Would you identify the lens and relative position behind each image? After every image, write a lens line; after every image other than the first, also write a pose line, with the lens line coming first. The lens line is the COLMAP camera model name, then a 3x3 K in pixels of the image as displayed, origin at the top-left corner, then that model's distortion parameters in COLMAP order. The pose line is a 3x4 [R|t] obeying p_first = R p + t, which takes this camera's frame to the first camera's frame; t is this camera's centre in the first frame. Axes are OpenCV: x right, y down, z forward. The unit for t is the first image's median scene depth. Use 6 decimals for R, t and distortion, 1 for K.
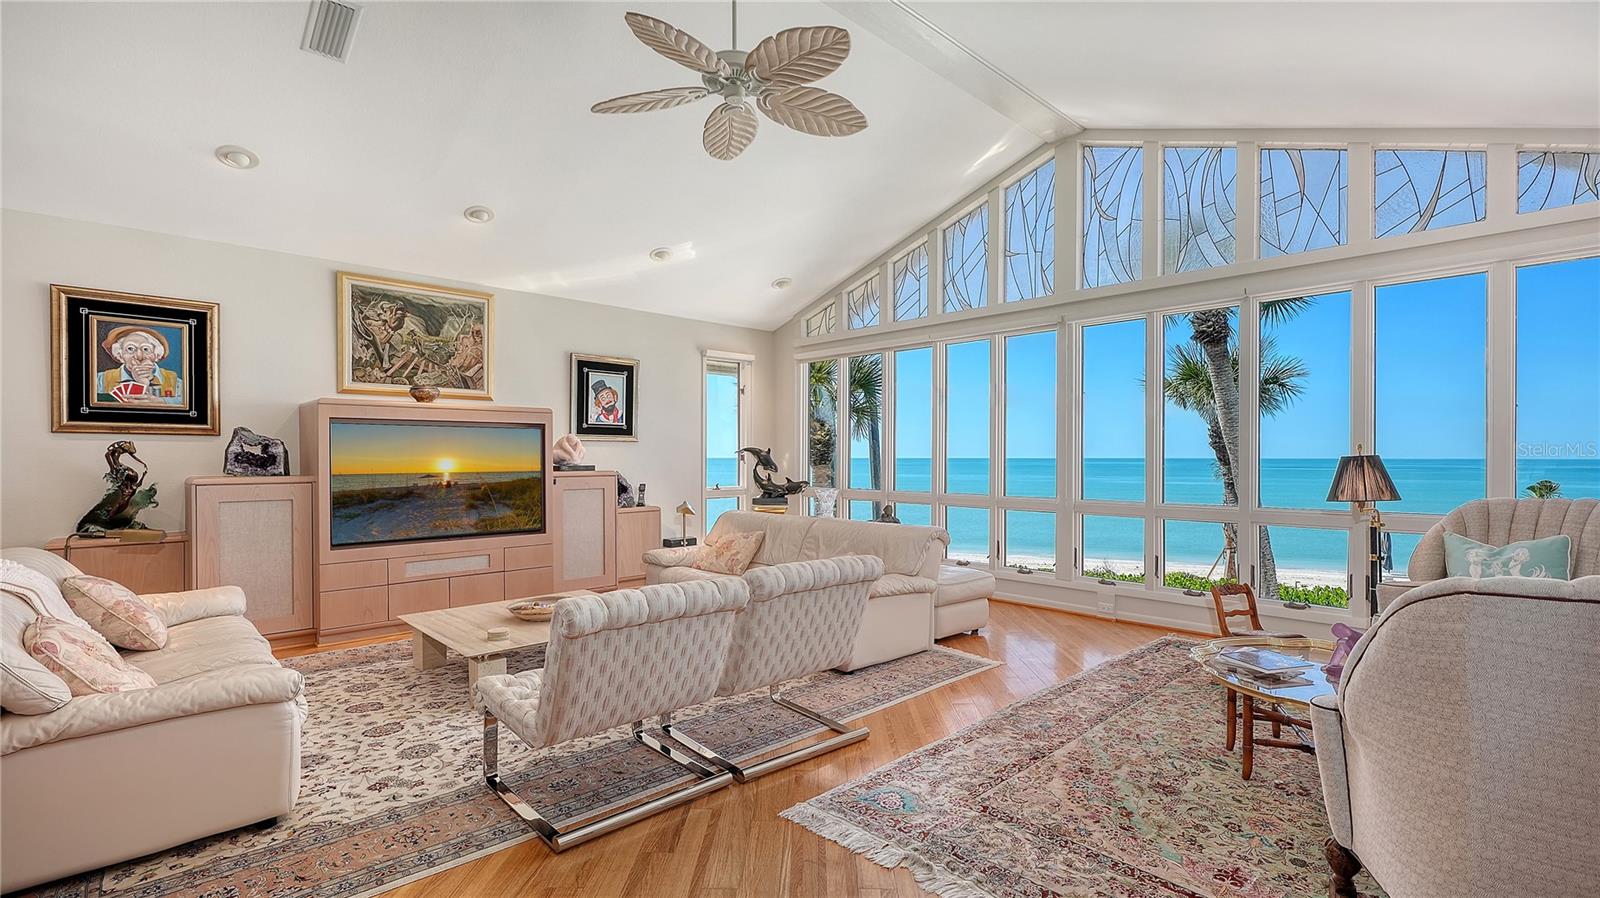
lens RADIAL K [[722.8, 0, 800.2], [0, 722.8, 455.9], [0, 0, 1]] dist [0.003677, 0.000512]
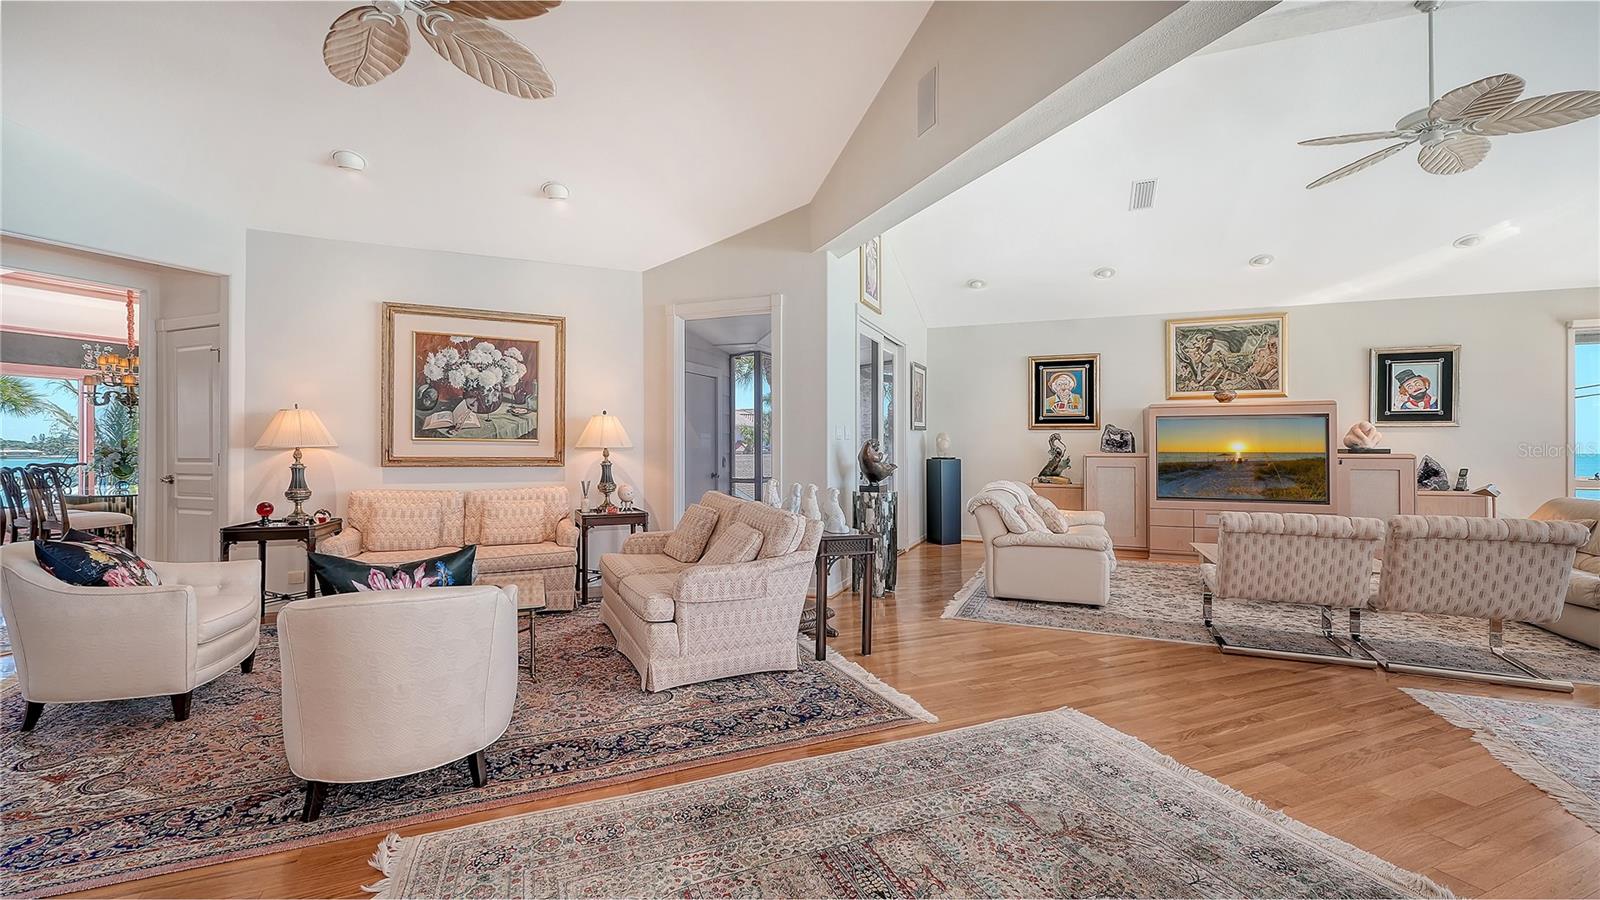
lens RADIAL K [[642.0, 0, 800.0], [0, 642.0, 450.0], [0, 0, 1]] dist [0.001017, 0.000006]
pose [[0.402417, 0.004131, -0.915447, 0.289182], [-0.003366, 0.999990, 0.003033, 0.017133], [0.915450, 0.001861, 0.402427, -0.251008]]
